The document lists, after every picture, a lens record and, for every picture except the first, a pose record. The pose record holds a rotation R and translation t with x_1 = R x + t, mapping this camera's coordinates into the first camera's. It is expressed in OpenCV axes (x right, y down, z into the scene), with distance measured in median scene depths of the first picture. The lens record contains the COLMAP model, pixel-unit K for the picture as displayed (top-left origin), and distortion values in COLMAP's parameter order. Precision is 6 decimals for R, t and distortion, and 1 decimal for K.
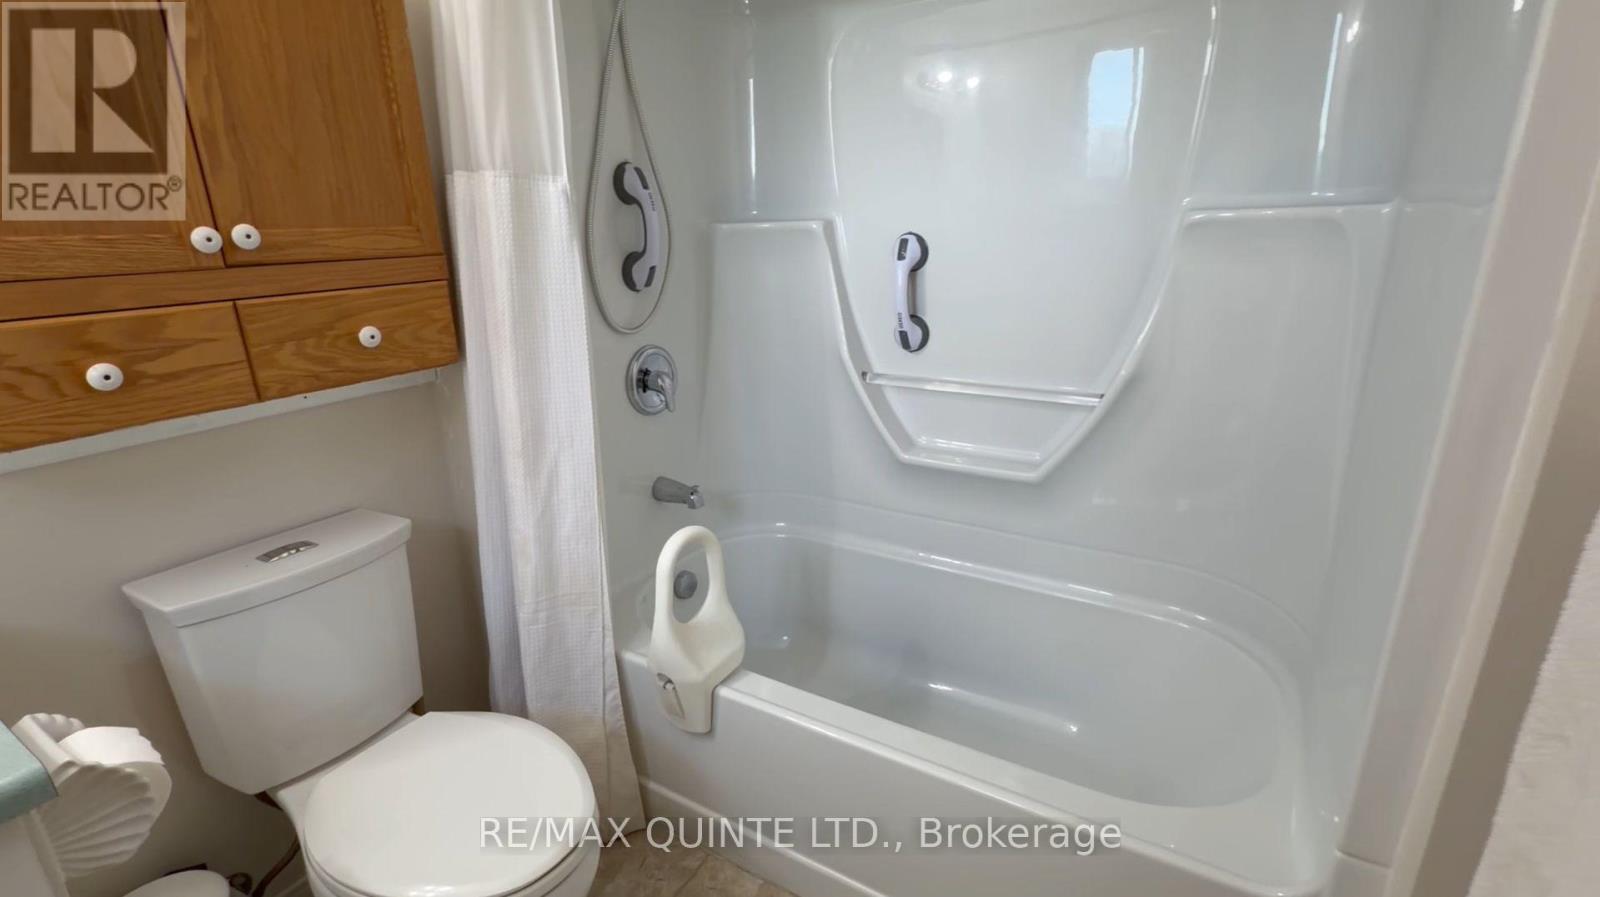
lens RADIAL K [[749.8, 0, 797.6], [0, 749.8, 450.8], [0, 0, 1]] dist [0.001092, 0.000184]
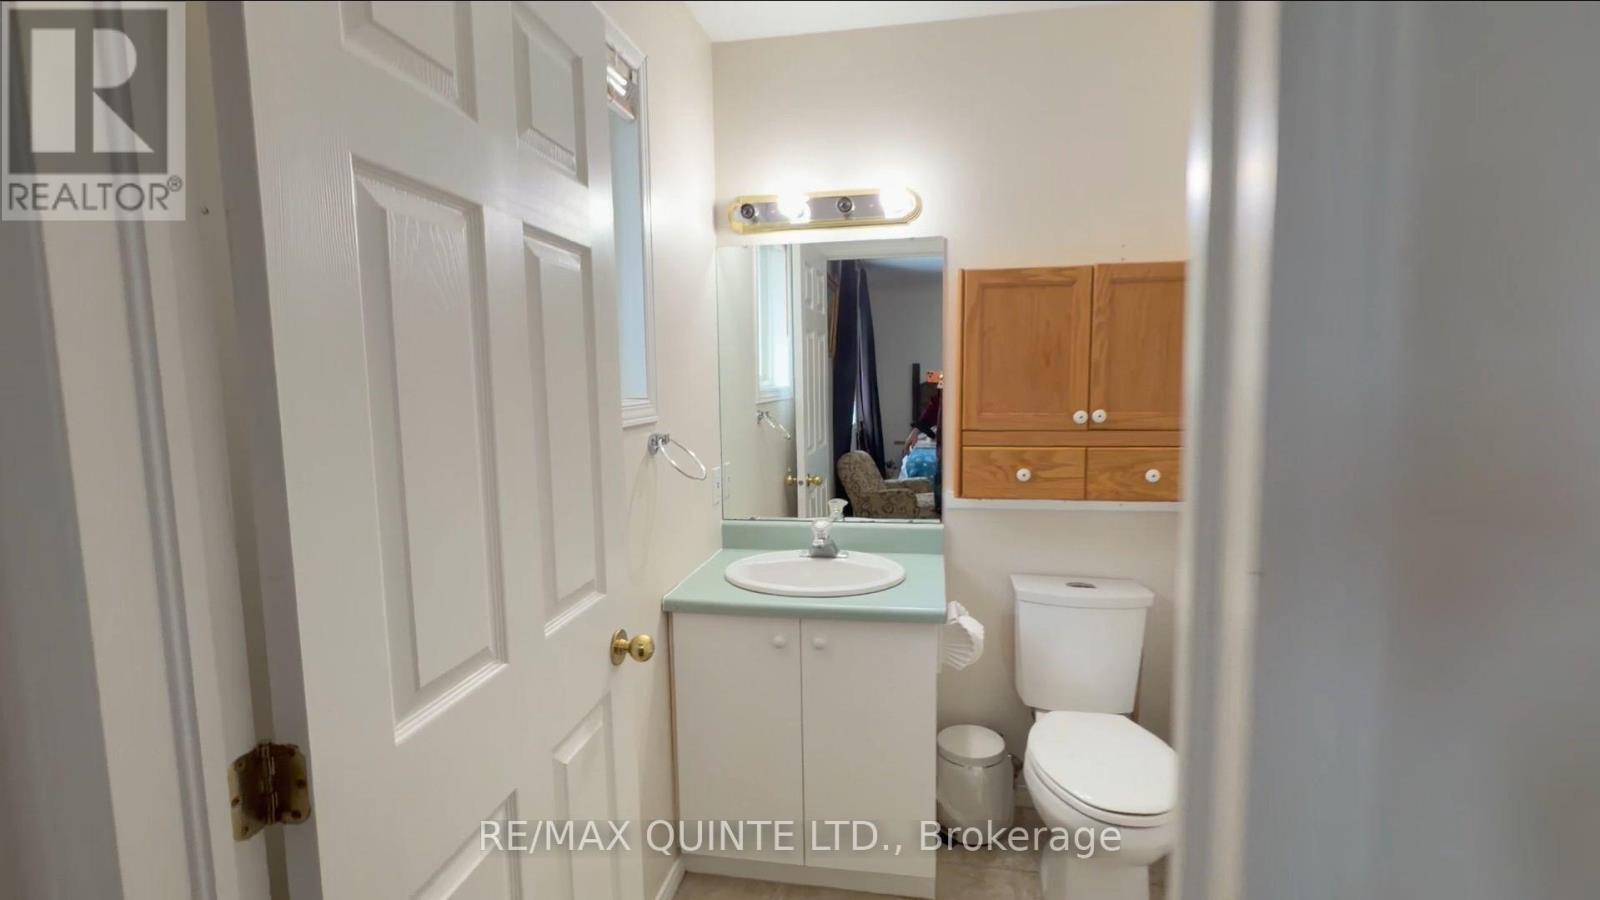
lens RADIAL K [[749.8, 0, 798.7], [0, 749.8, 452.6], [0, 0, 1]] dist [0.001092, 0.000184]
pose [[0.364404, 0.103800, -0.925438, 0.761482], [-0.279376, 0.960179, -0.002311, 0.024846], [0.888346, 0.259387, 0.378893, -0.384885]]
